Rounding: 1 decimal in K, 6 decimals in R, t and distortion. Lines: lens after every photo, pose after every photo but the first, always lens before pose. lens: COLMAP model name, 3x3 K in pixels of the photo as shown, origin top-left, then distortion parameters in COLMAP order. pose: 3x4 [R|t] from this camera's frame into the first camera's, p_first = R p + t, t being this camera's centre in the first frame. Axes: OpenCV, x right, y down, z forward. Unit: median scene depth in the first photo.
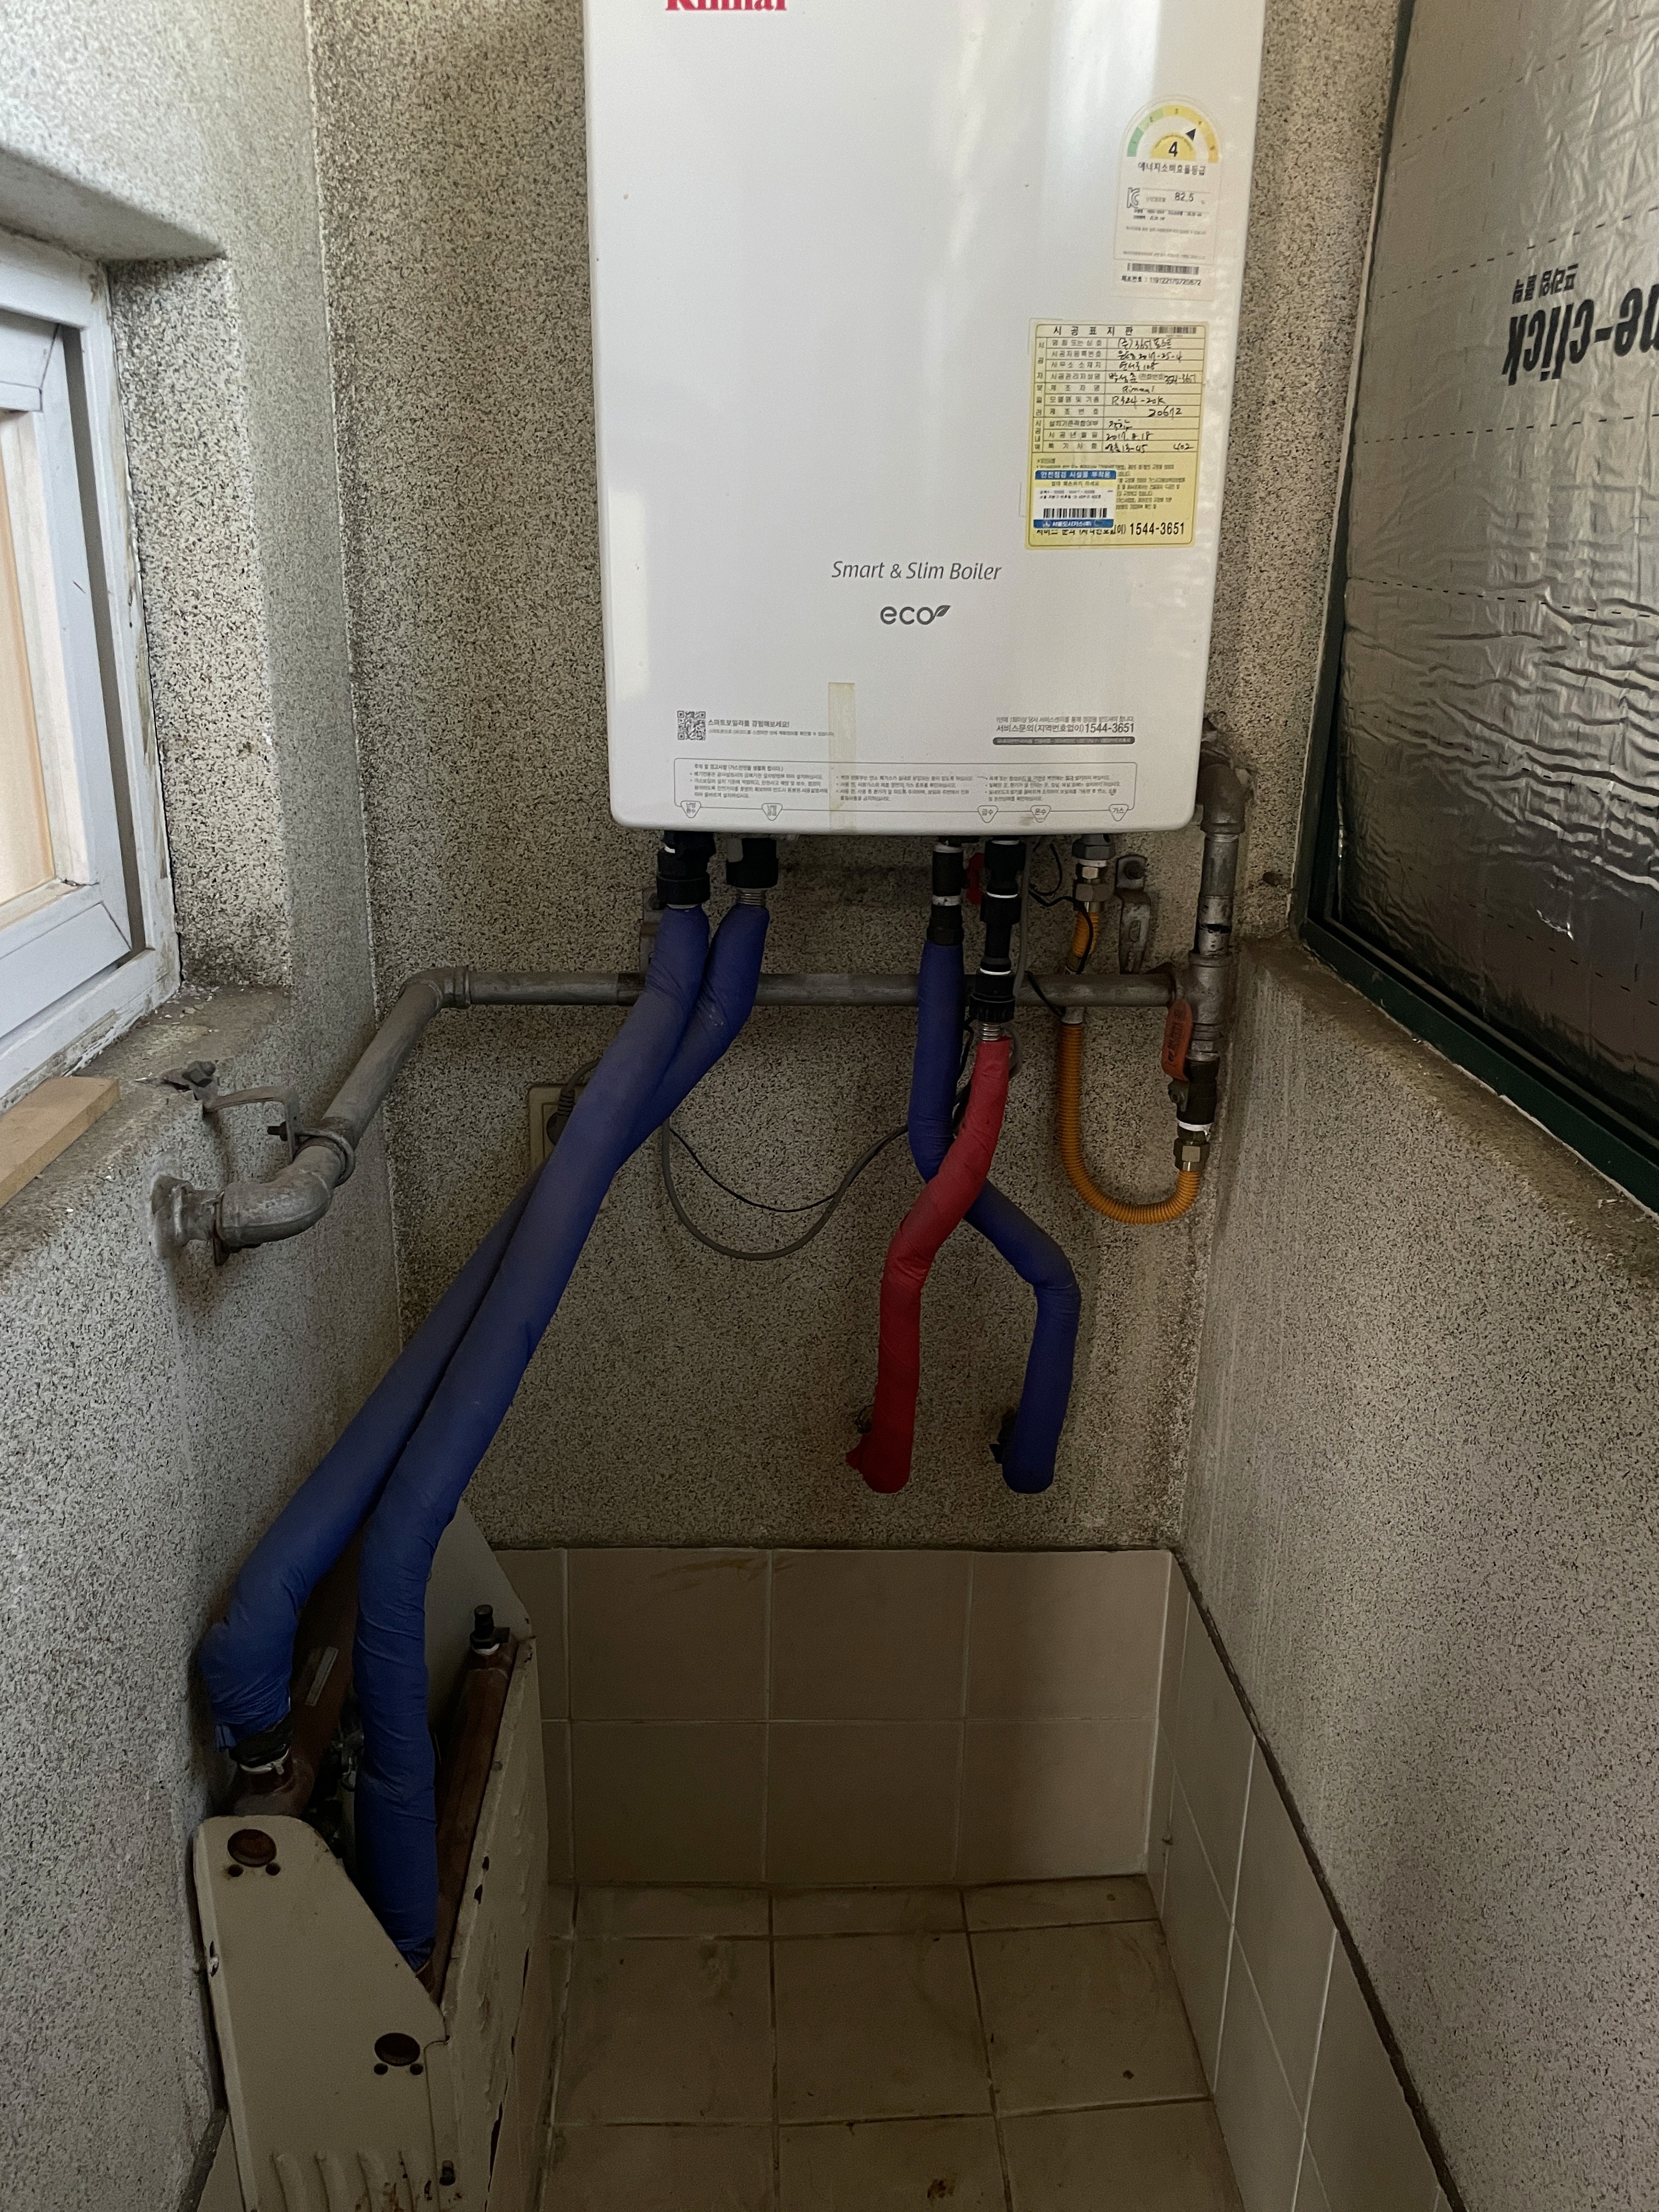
lens RADIAL K [[1701.9, 0, 845.0], [0, 1701.9, 1102.4], [0, 0, 1]] dist [0.093788, -0.131170]
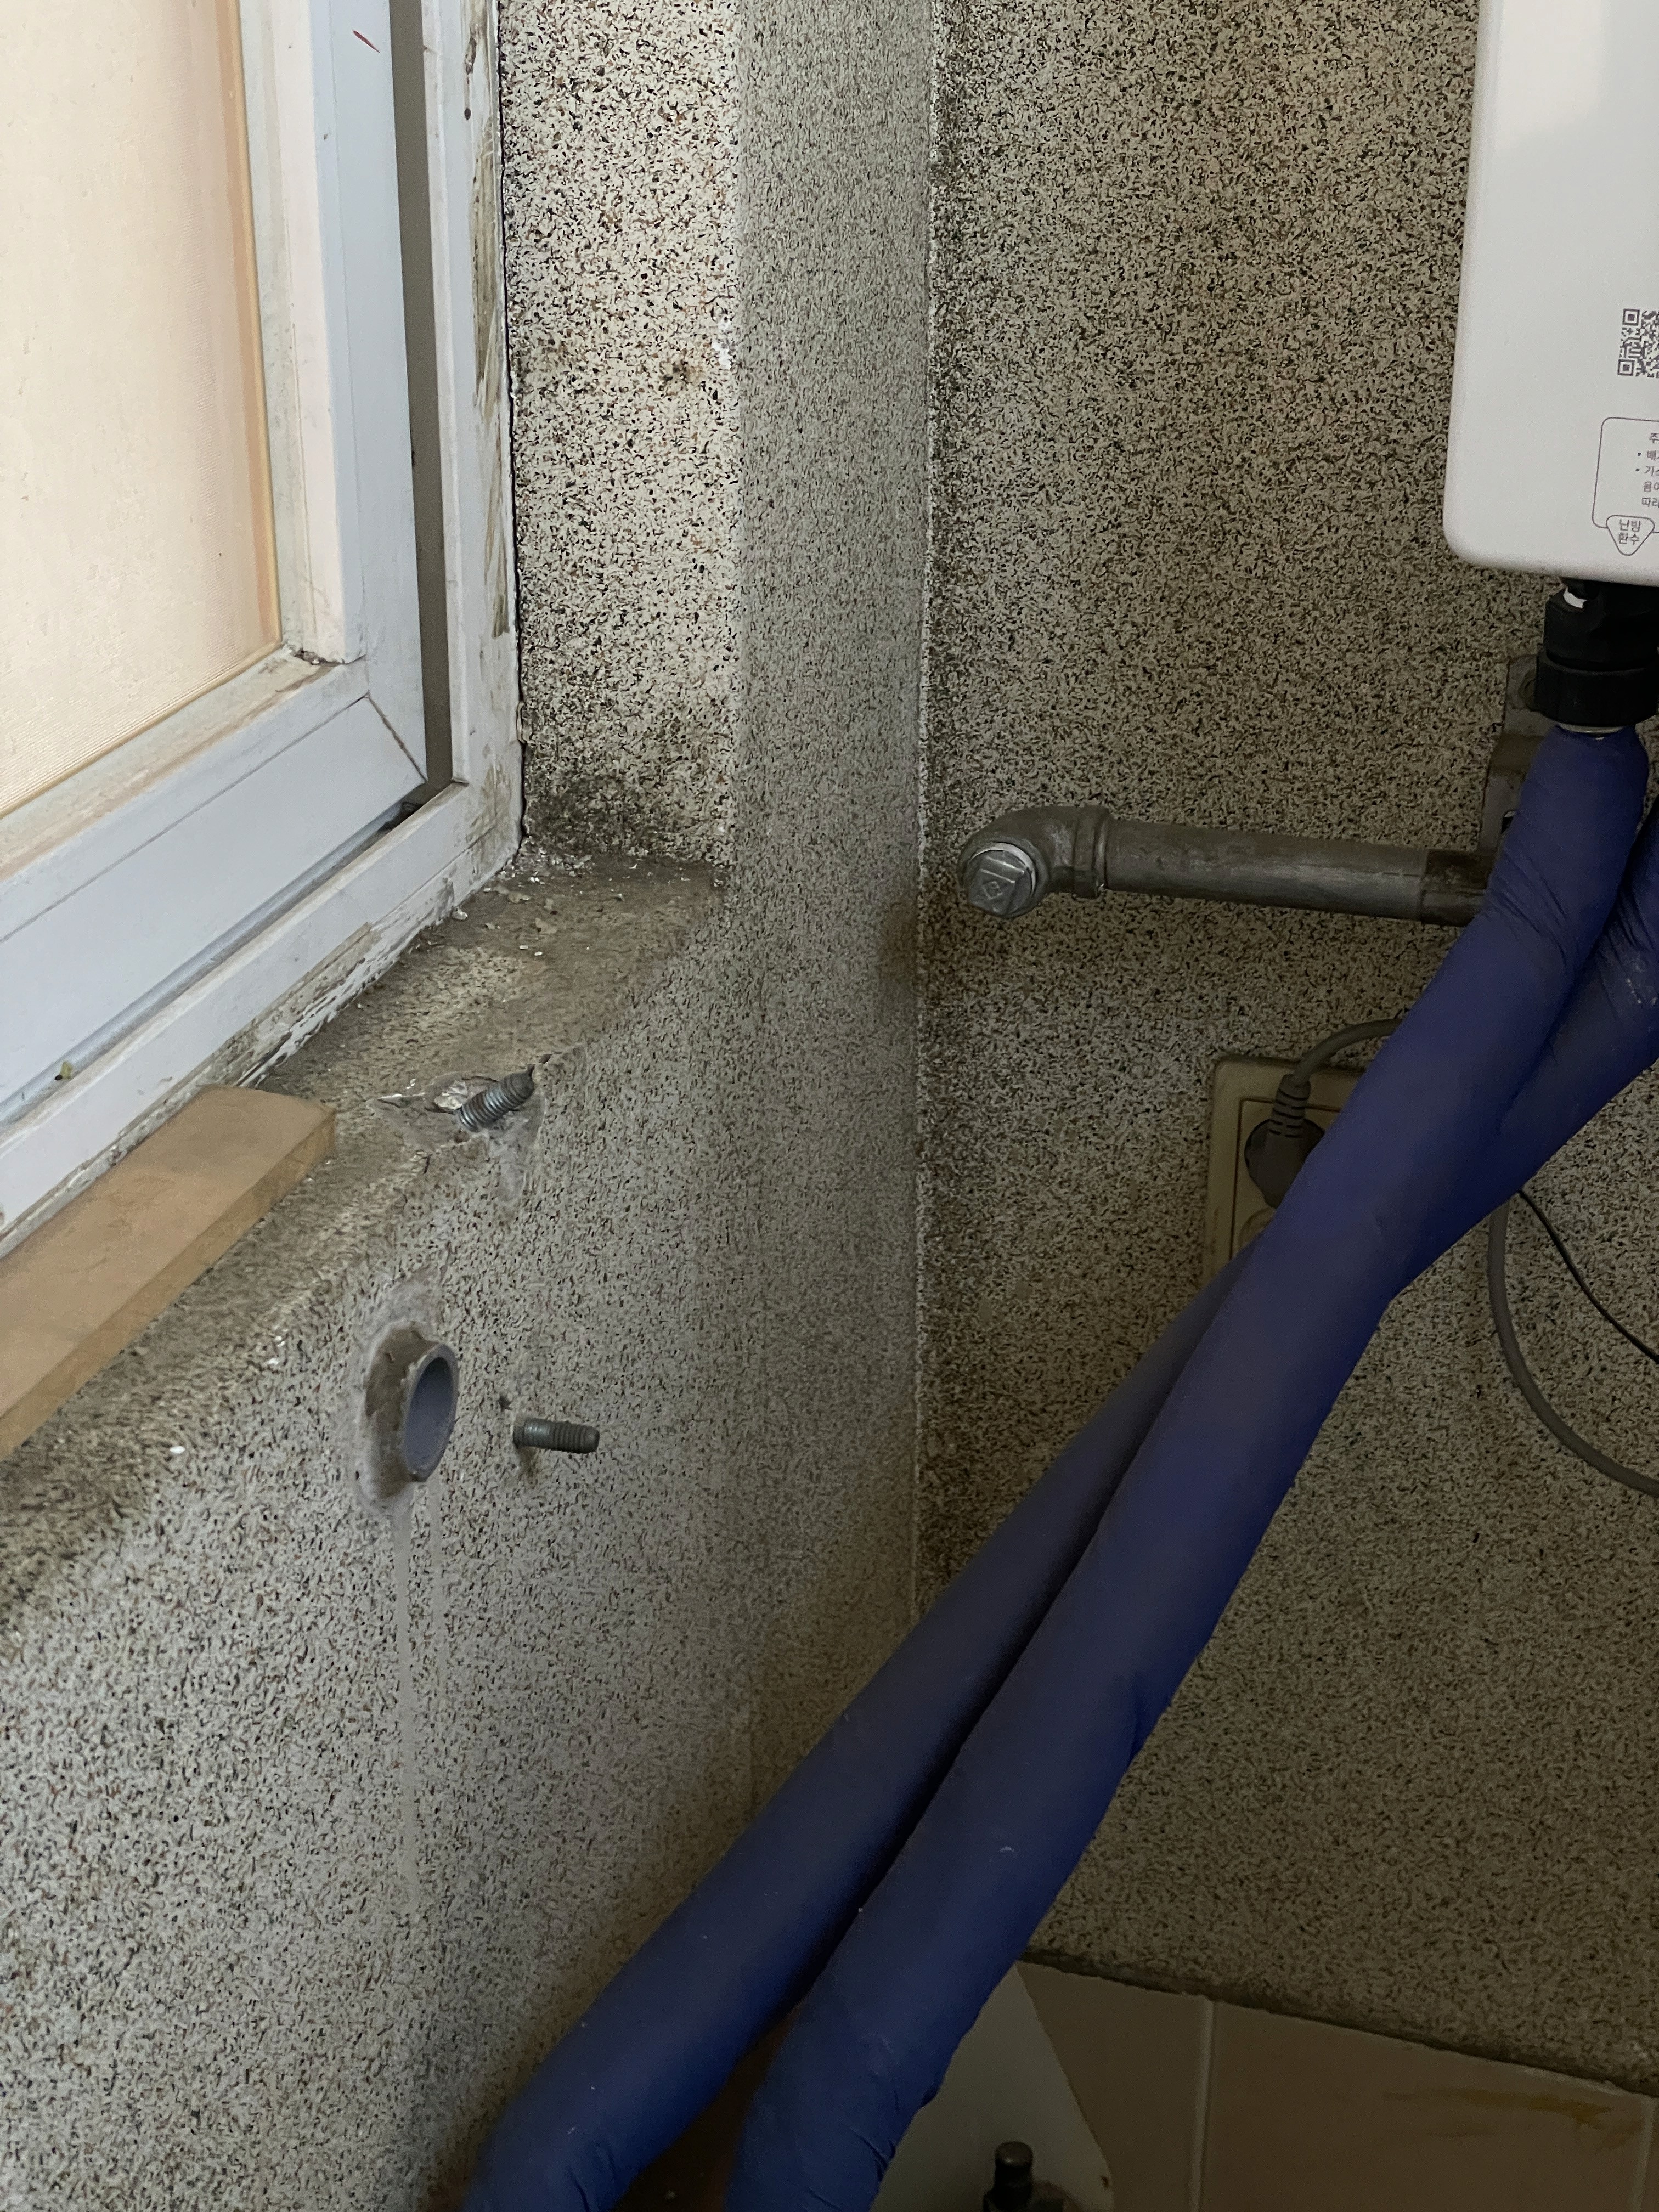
lens RADIAL K [[3354.9, 0, 835.9], [0, 3354.9, 1066.2], [0, 0, 1]] dist [0.183439, -0.300107]
pose [[0.943108, 0.116844, -0.311278, 0.003972], [-0.091663, 0.991307, 0.094386, -0.106599], [0.319600, -0.060484, 0.945620, 0.122557]]
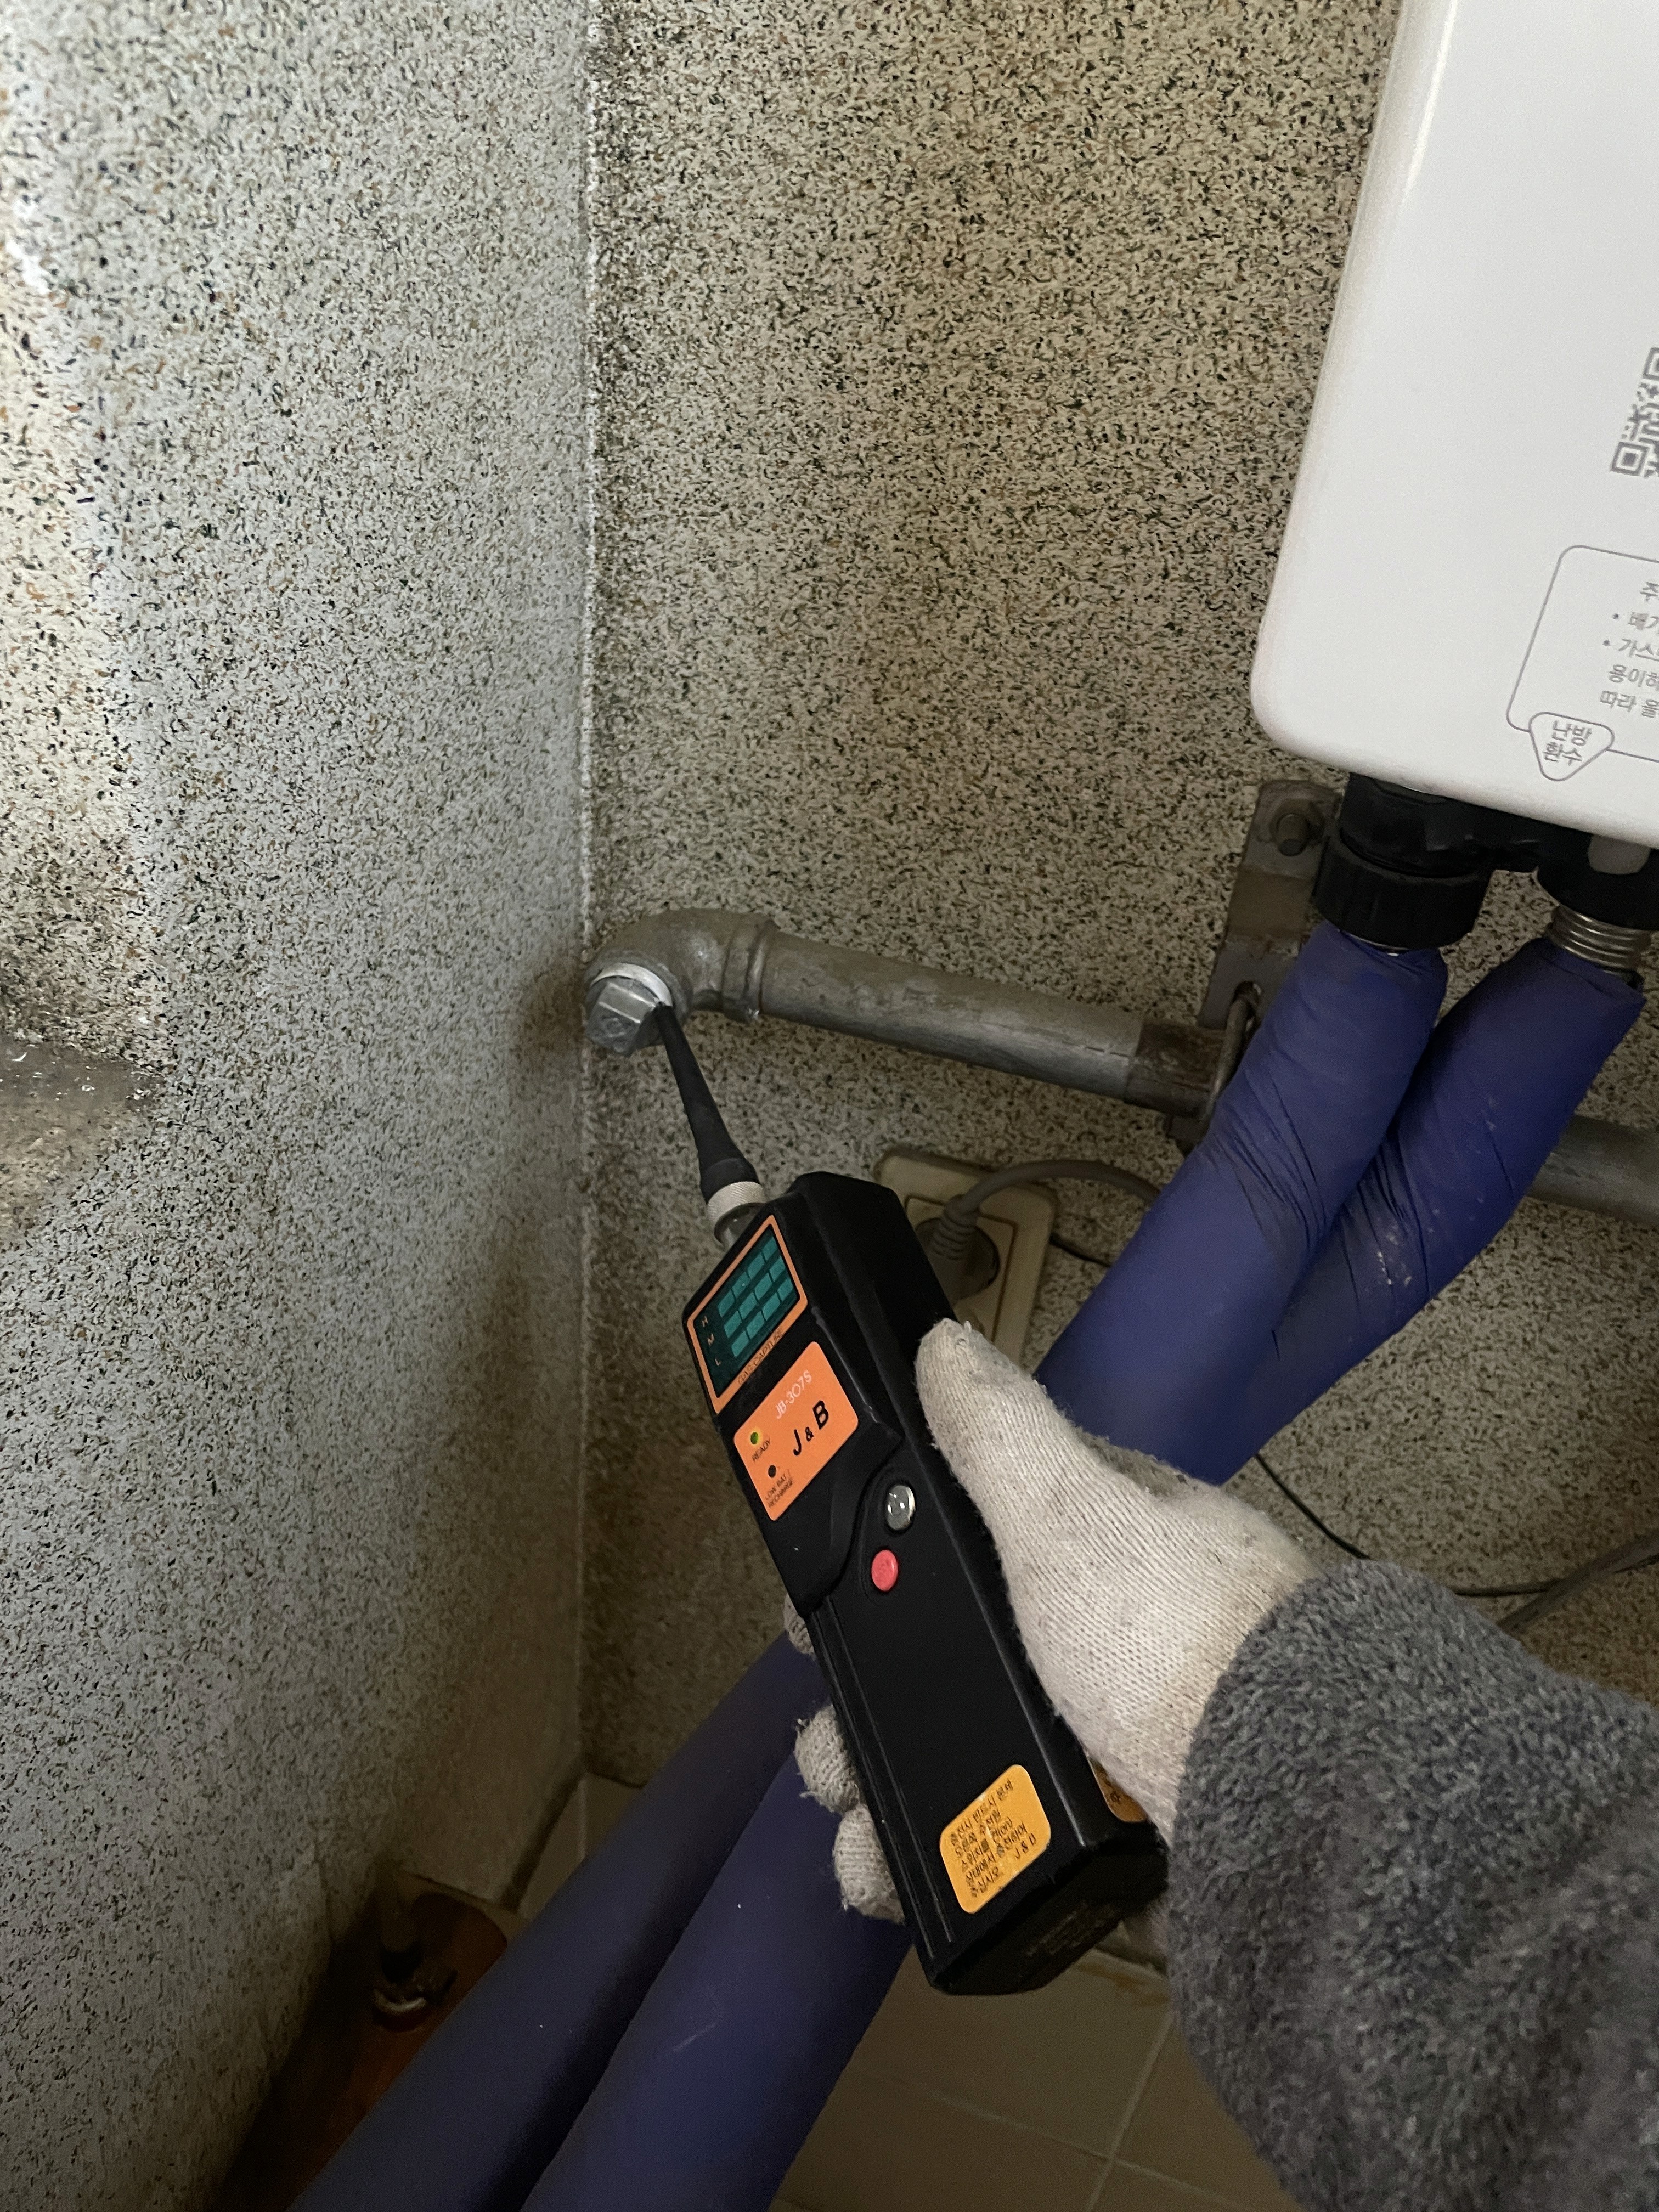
lens RADIAL K [[1687.3, 0, 838.0], [0, 1687.3, 1099.8], [0, 0, 1]] dist [0.075230, -0.124806]
pose [[0.940481, 0.250797, -0.229337, -0.126919], [-0.178501, 0.938792, 0.294630, -0.187233], [0.289192, -0.236157, 0.927684, 0.752986]]
